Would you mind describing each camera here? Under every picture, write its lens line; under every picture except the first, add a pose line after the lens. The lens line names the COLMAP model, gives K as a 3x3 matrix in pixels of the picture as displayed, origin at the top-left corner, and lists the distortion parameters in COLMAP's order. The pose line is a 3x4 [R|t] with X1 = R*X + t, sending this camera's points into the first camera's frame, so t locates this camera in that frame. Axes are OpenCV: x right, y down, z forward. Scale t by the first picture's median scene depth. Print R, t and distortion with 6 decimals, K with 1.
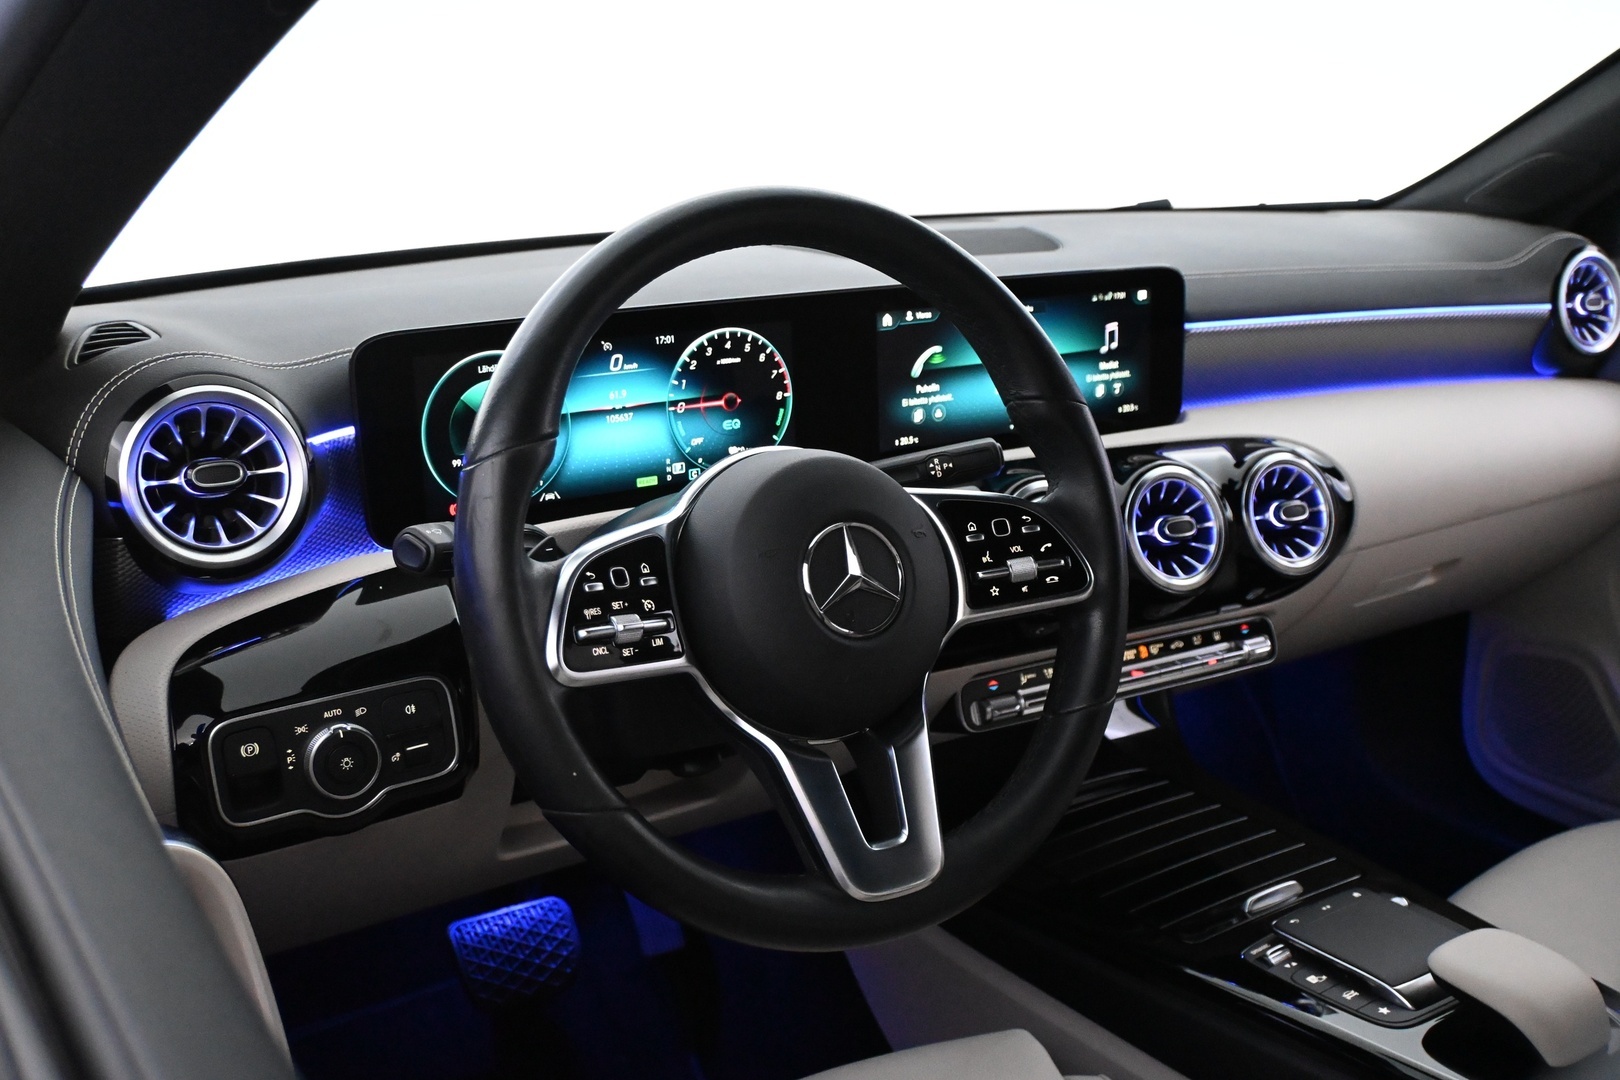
lens RADIAL K [[1531.4, 0, 810.0], [0, 1531.4, 540.0], [0, 0, 1]] dist [-0.000994, 0.006532]
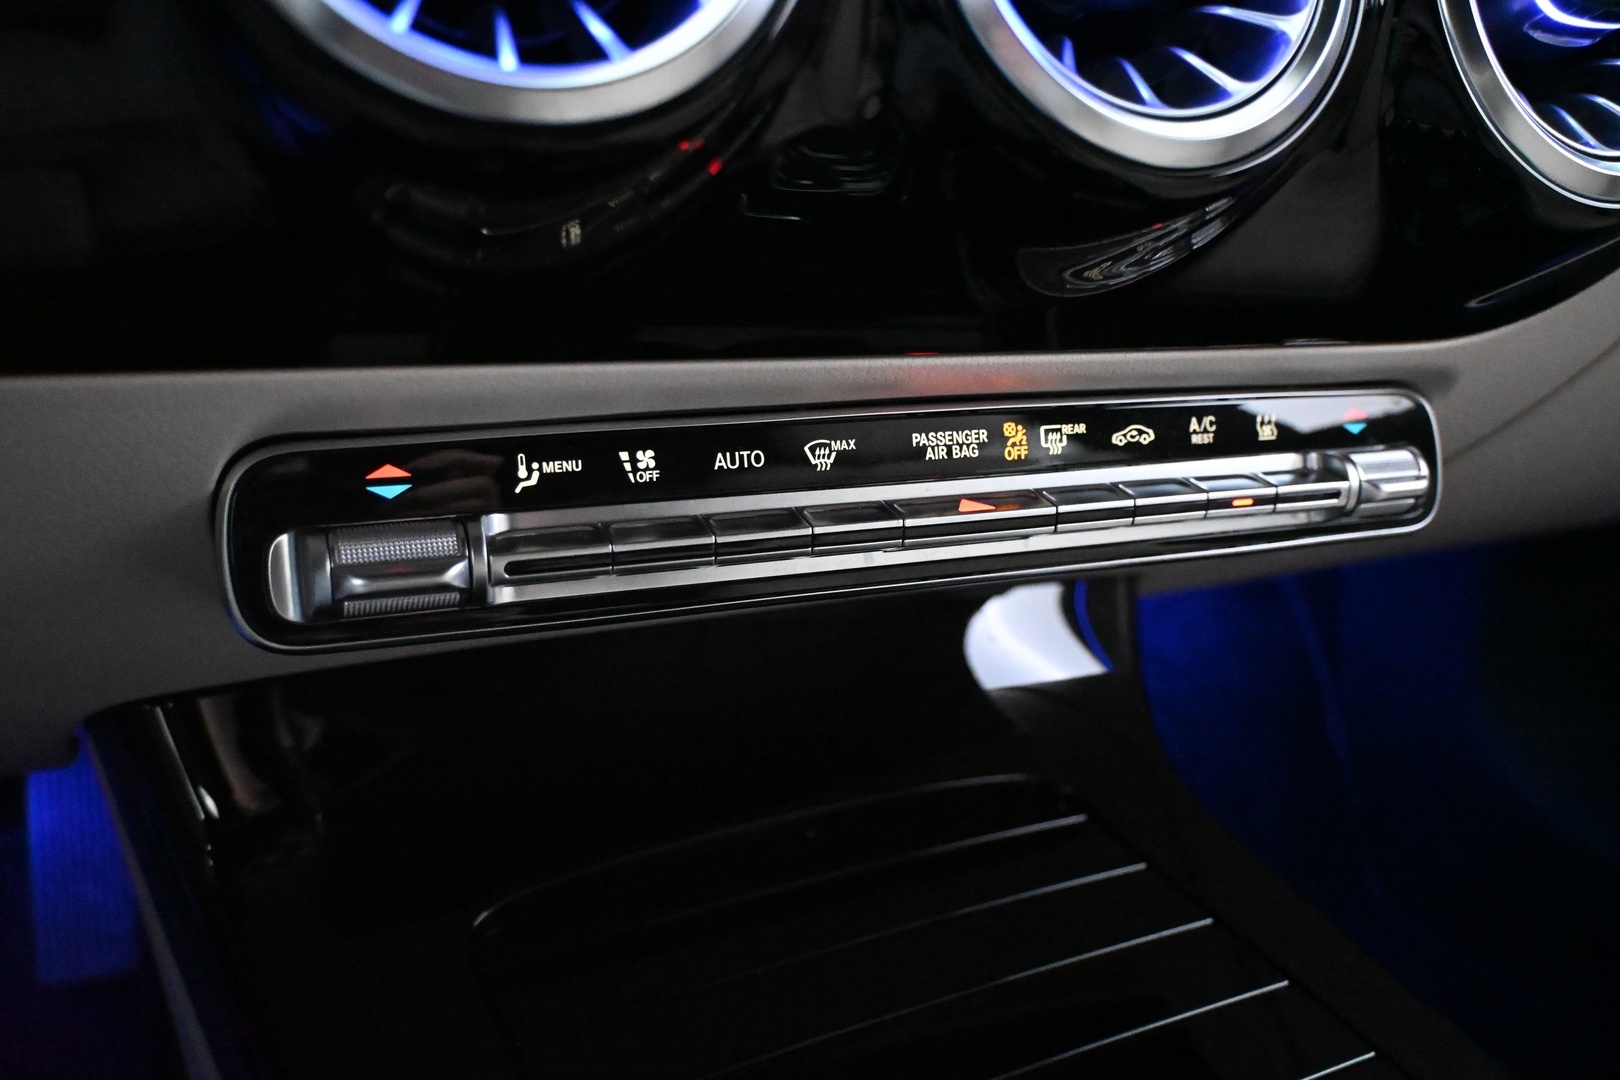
lens RADIAL K [[1426.6, 0, 810.0], [0, 1426.6, 540.0], [0, 0, 1]] dist [0.004717, 0.000117]
pose [[0.992558, 0.111242, -0.049537, 0.192246], [-0.106022, 0.989542, 0.097811, 0.068426], [0.059899, -0.091831, 0.993971, 0.710234]]
